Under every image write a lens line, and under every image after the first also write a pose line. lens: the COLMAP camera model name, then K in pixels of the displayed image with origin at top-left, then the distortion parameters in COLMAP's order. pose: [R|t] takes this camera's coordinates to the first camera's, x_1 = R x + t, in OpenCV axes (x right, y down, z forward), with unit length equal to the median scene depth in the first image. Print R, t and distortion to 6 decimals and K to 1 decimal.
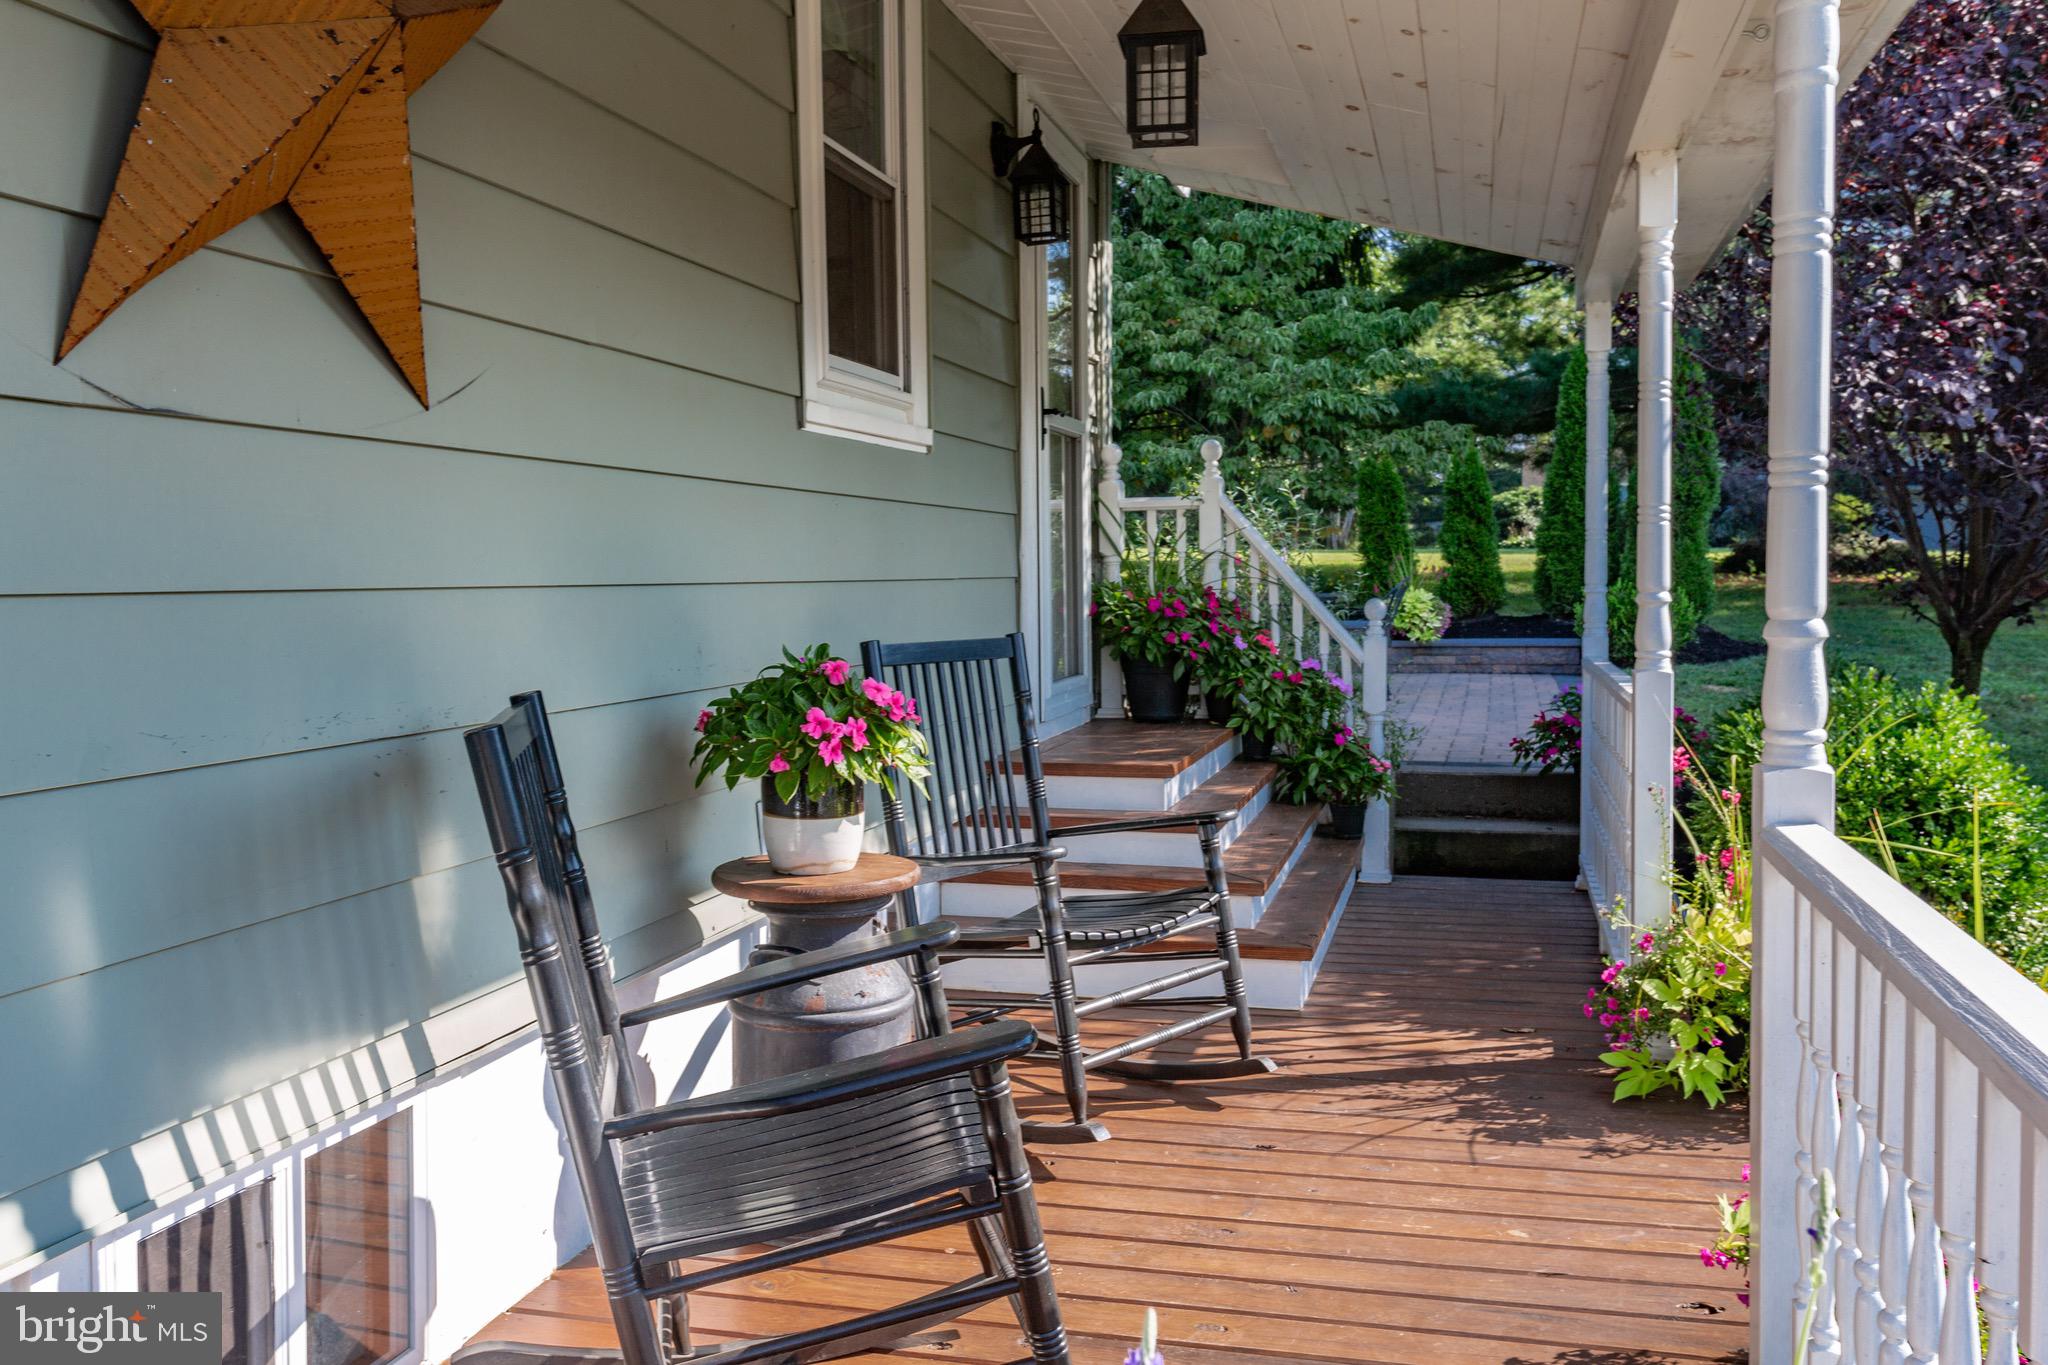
lens RADIAL K [[1676.2, 0, 1024.0], [0, 1676.2, 682.5], [0, 0, 1]] dist [0.005835, -0.000722]
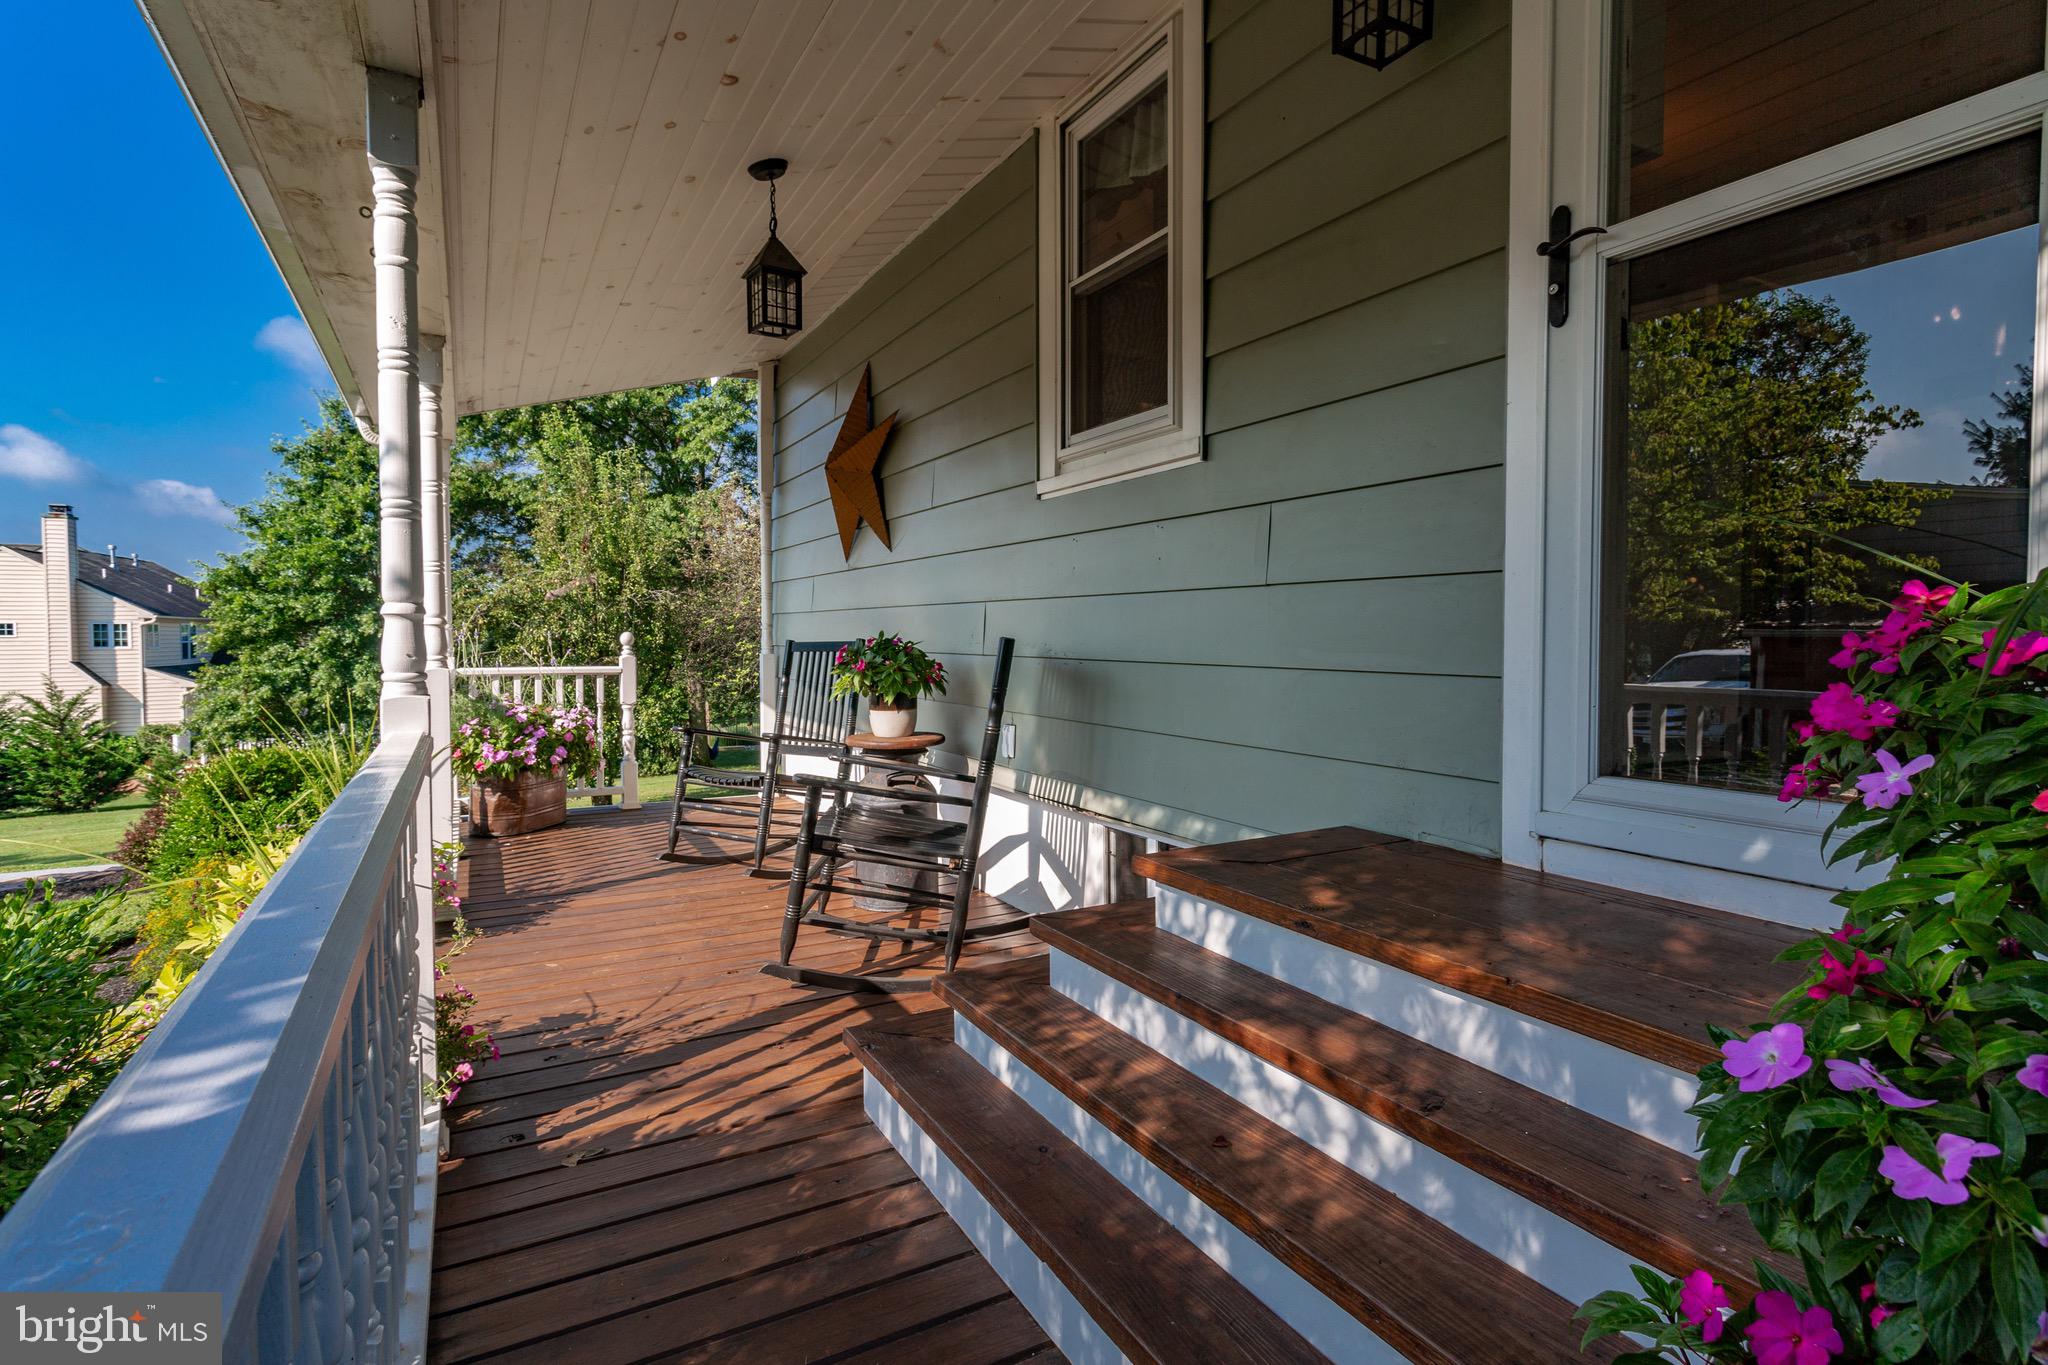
lens RADIAL K [[1009.2, 0, 1041.2], [0, 1009.2, 672.6], [0, 0, 1]] dist [-0.022811, 0.024492]
pose [[-0.708124, 0.048133, -0.704446, 0.469457], [-0.031656, 0.994506, 0.099773, -0.075303], [0.705378, 0.092952, -0.702710, 1.480311]]
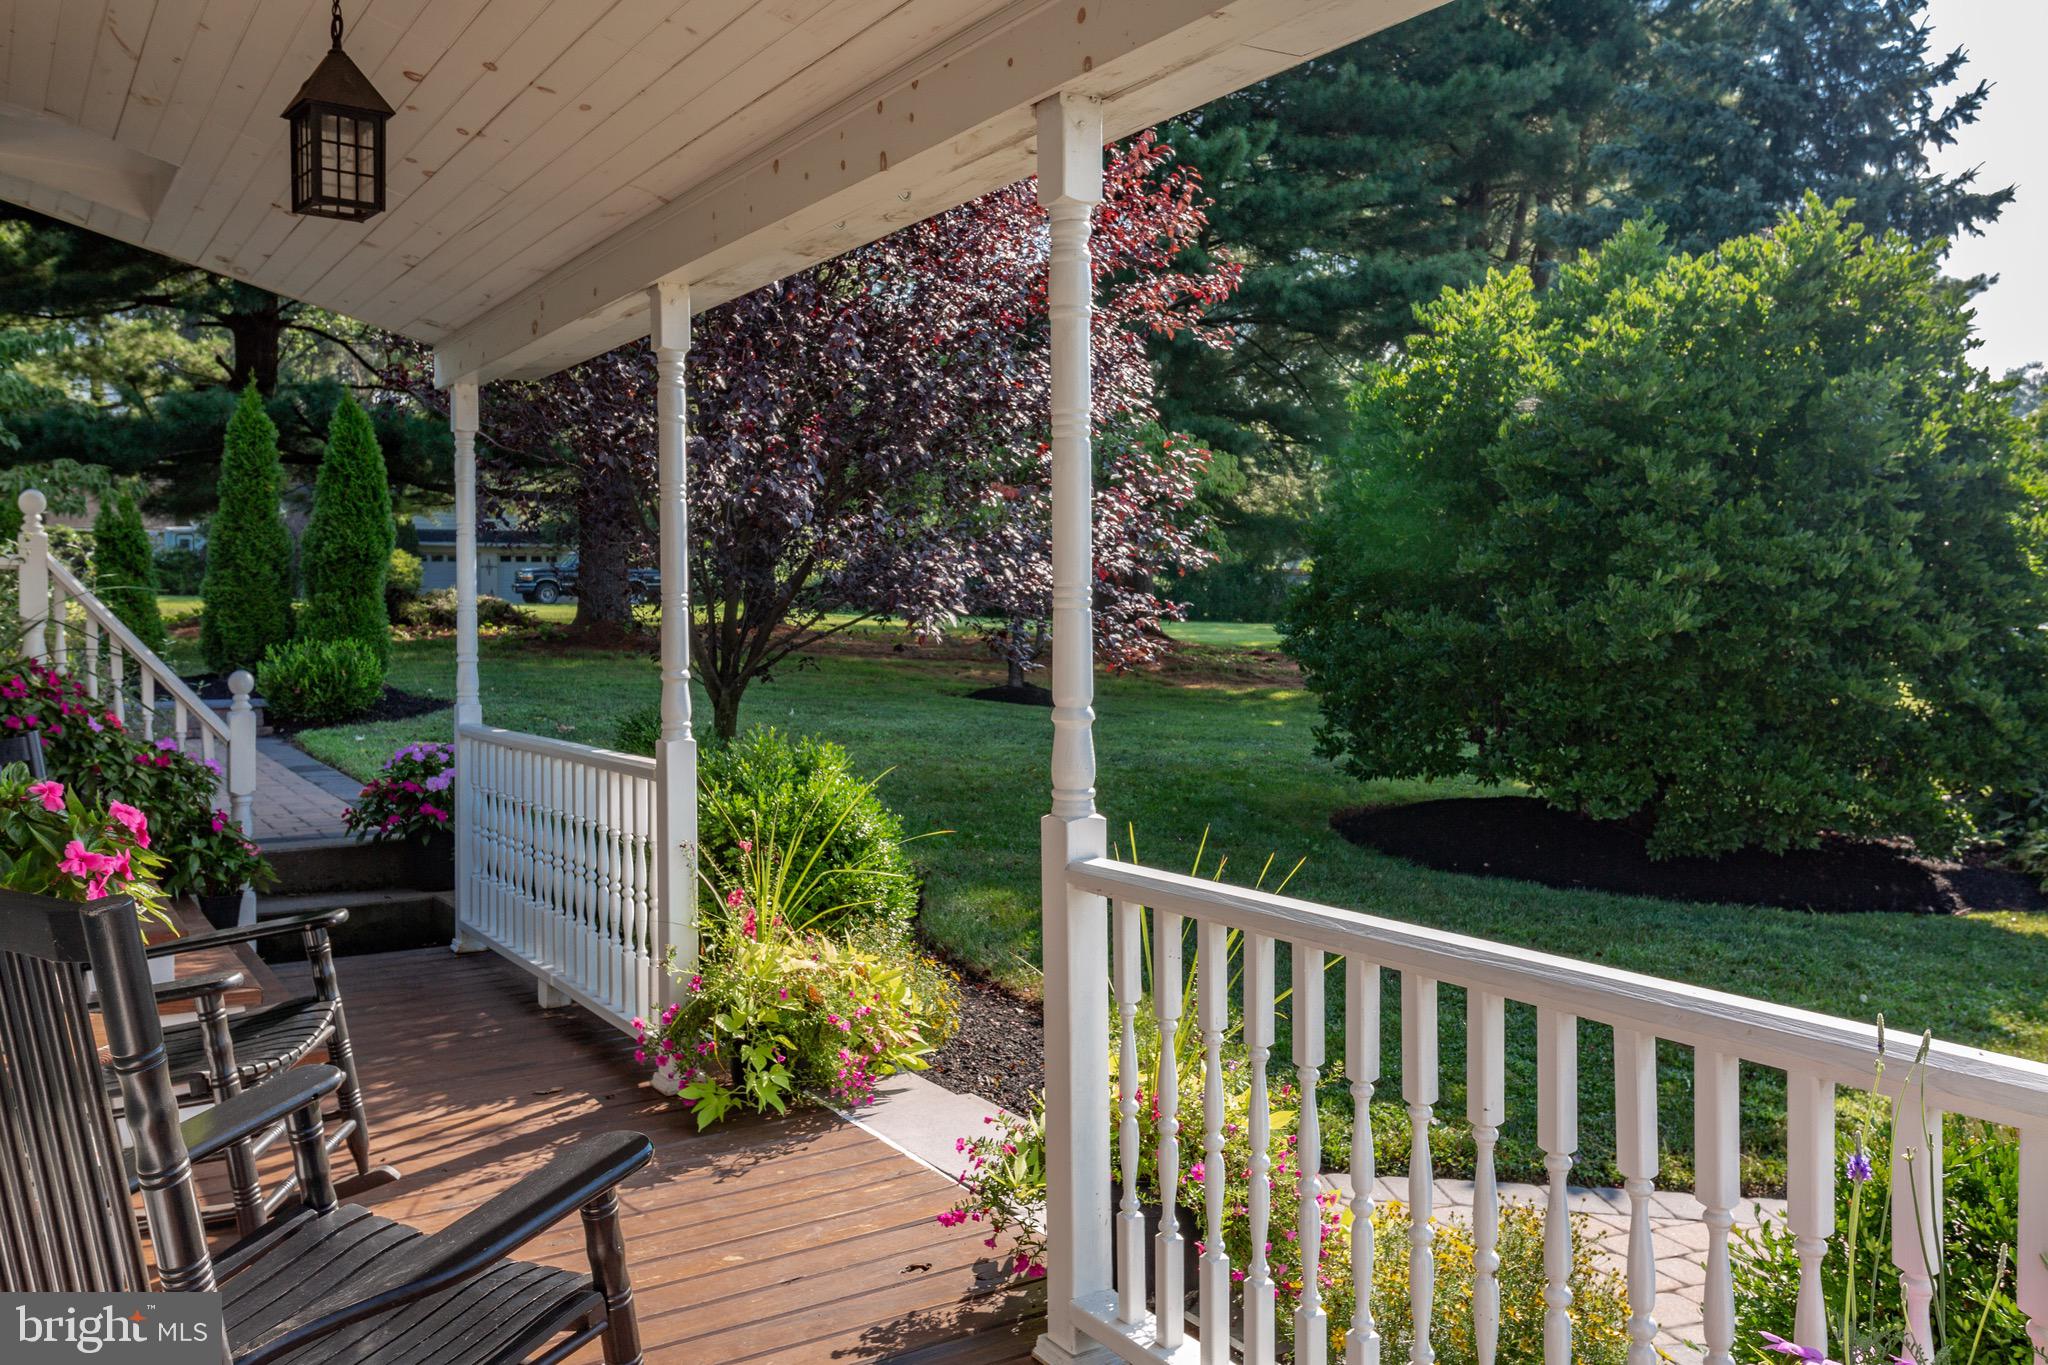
lens RADIAL K [[1694.5, 0, 1027.8], [0, 1694.5, 637.8], [0, 0, 1]] dist [0.015249, -0.002951]
pose [[0.675270, -0.002820, 0.737565, -0.286499], [0.043141, 0.998432, -0.035680, -0.023353], [-0.736307, 0.055913, 0.674333, 0.054532]]
